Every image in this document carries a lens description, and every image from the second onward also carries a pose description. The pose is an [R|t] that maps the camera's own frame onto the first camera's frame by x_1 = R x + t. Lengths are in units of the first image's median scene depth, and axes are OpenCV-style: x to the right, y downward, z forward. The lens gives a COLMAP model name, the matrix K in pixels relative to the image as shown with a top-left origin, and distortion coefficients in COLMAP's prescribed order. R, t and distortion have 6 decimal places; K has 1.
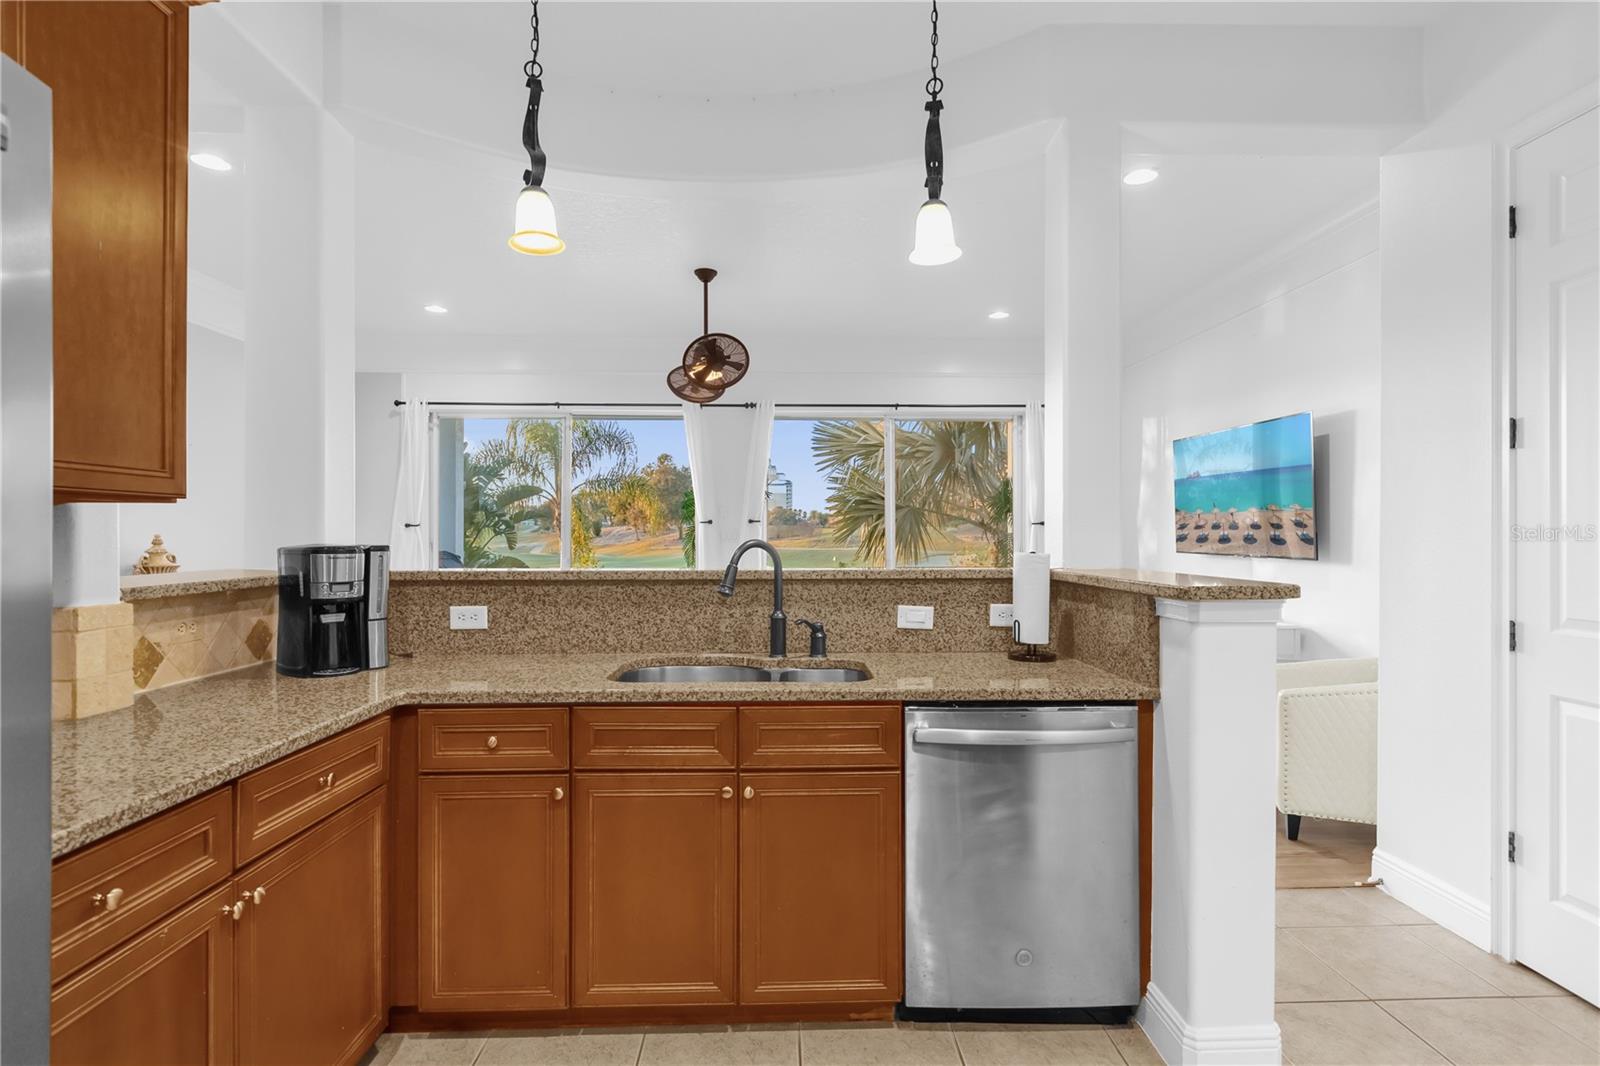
lens RADIAL K [[777.8, 0, 800.0], [0, 777.8, 533.0], [0, 0, 1]] dist [-0.000486, -0.000212]
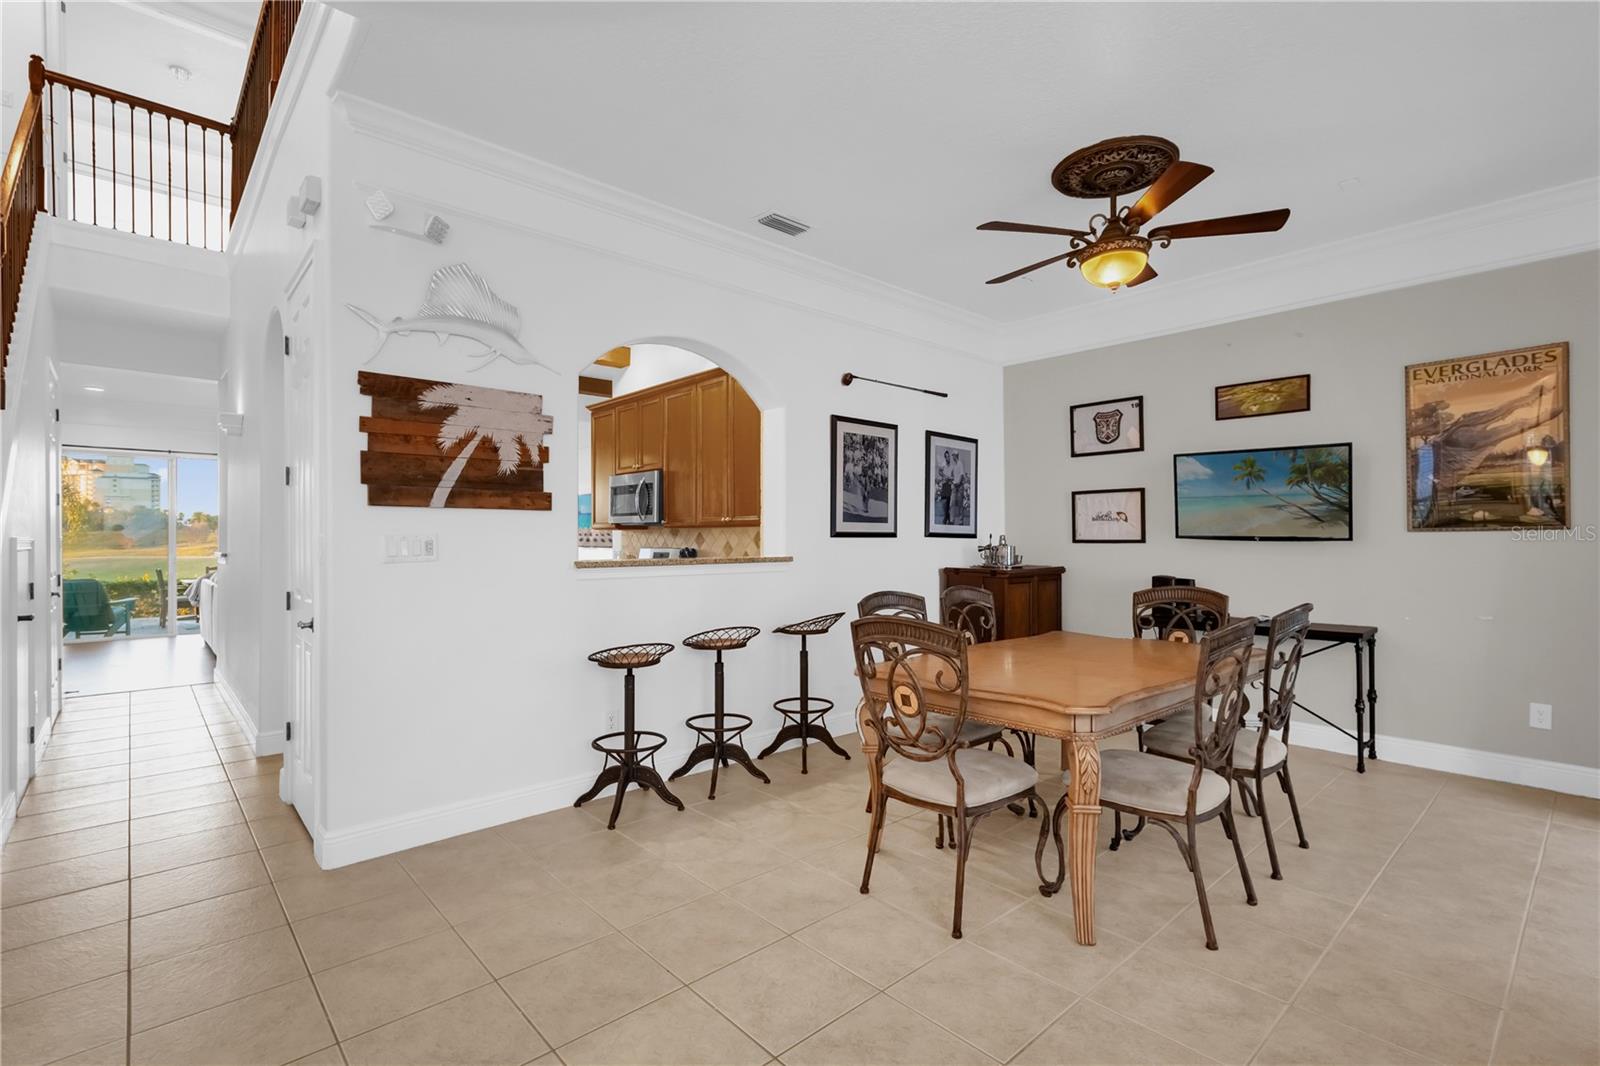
lens RADIAL K [[734.5, 0, 800.5], [0, 734.5, 536.0], [0, 0, 1]] dist [0.002336, 0.000407]
pose [[0.756414, -0.002023, 0.654090, -0.949093], [0.003514, 0.999993, -0.000970, -0.000170], [-0.654084, 0.003032, 0.756416, -2.486419]]
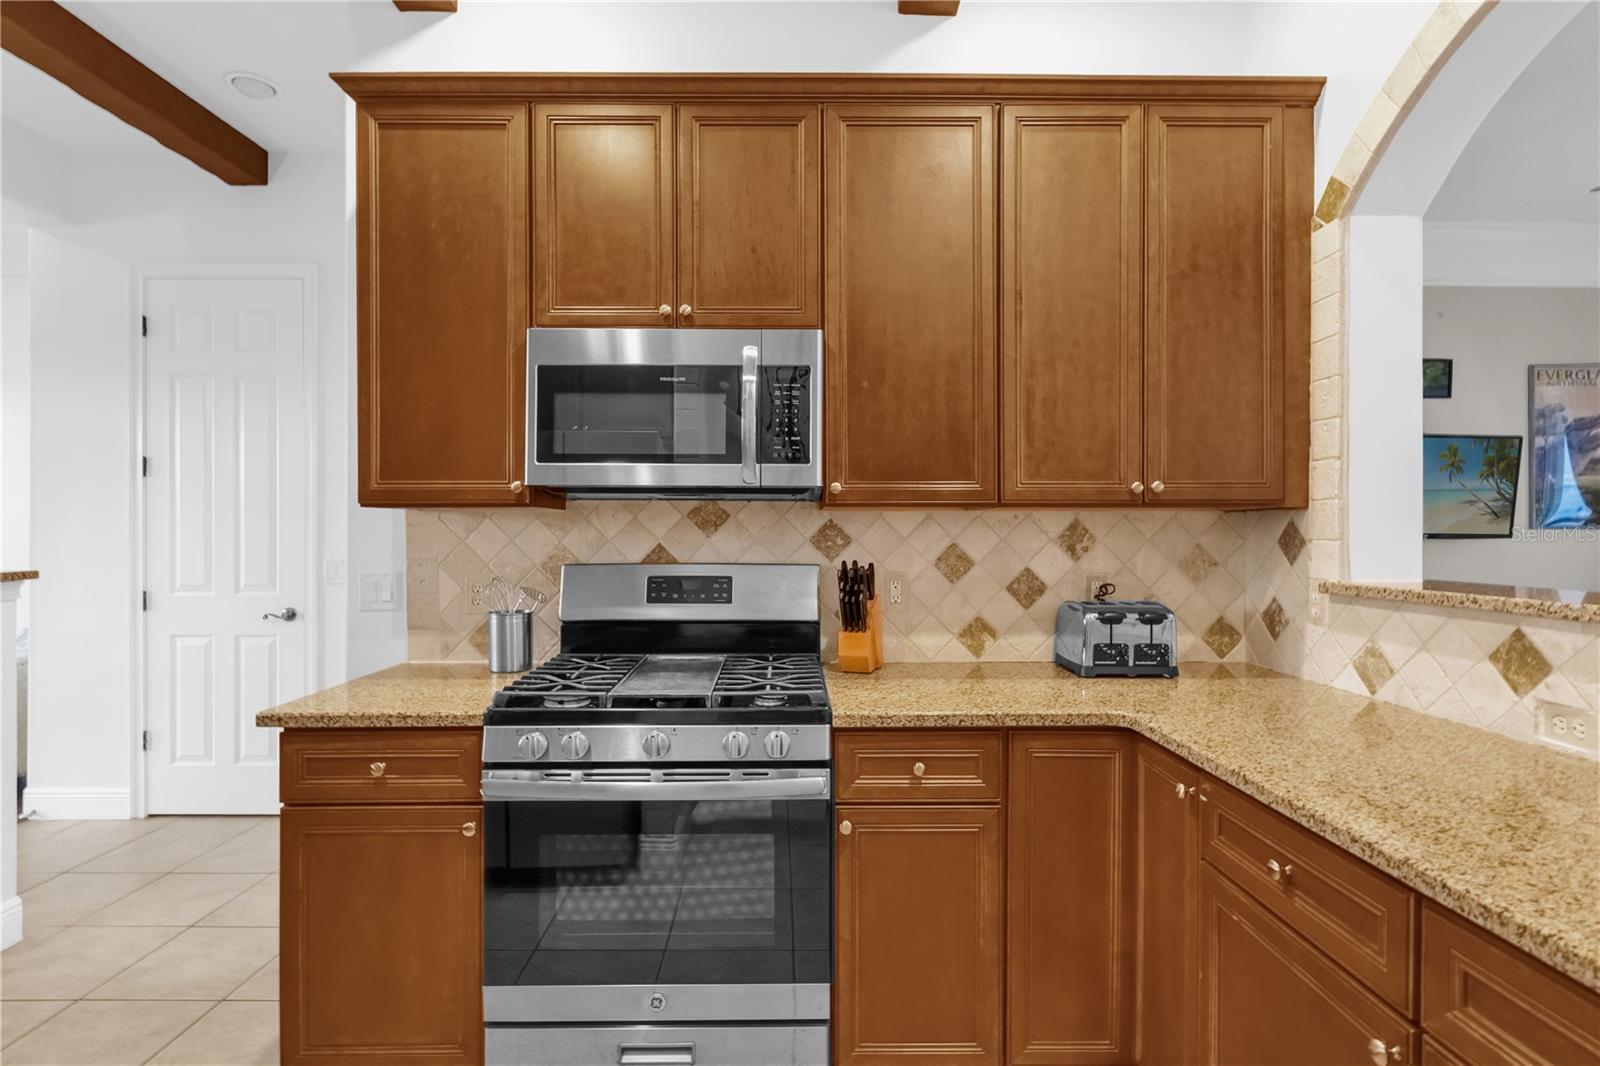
lens RADIAL K [[772.6, 0, 814.7], [0, 772.6, 536.7], [0, 0, 1]] dist [0.000110, -0.000069]
pose [[0.015930, -0.004611, 0.999862, -0.560788], [-0.000762, 0.999989, 0.004624, 0.000292], [-0.999873, -0.000836, 0.015926, -0.322885]]
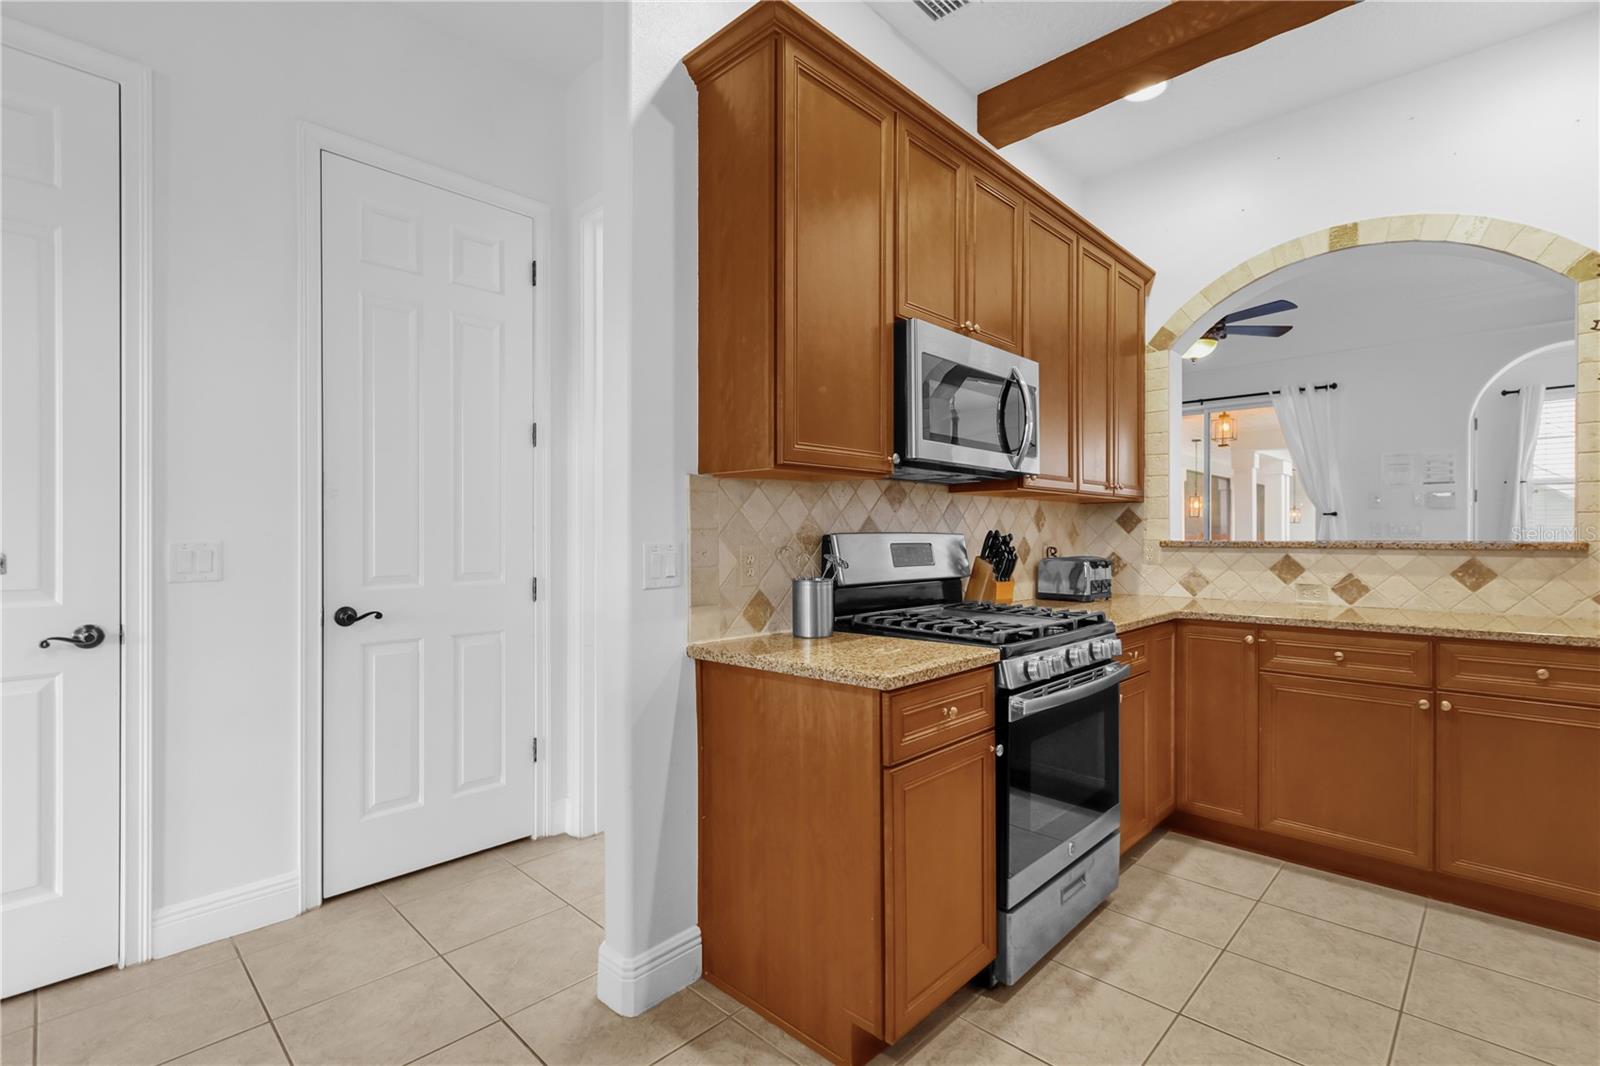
lens RADIAL K [[734.5, 0, 800.5], [0, 734.5, 536.0], [0, 0, 1]] dist [0.002336, 0.000407]
pose [[-0.699761, -0.000549, 0.714377, -0.262792], [0.000019, 1.000000, 0.000787, 0.042802], [-0.714377, 0.000564, -0.699760, 0.740761]]
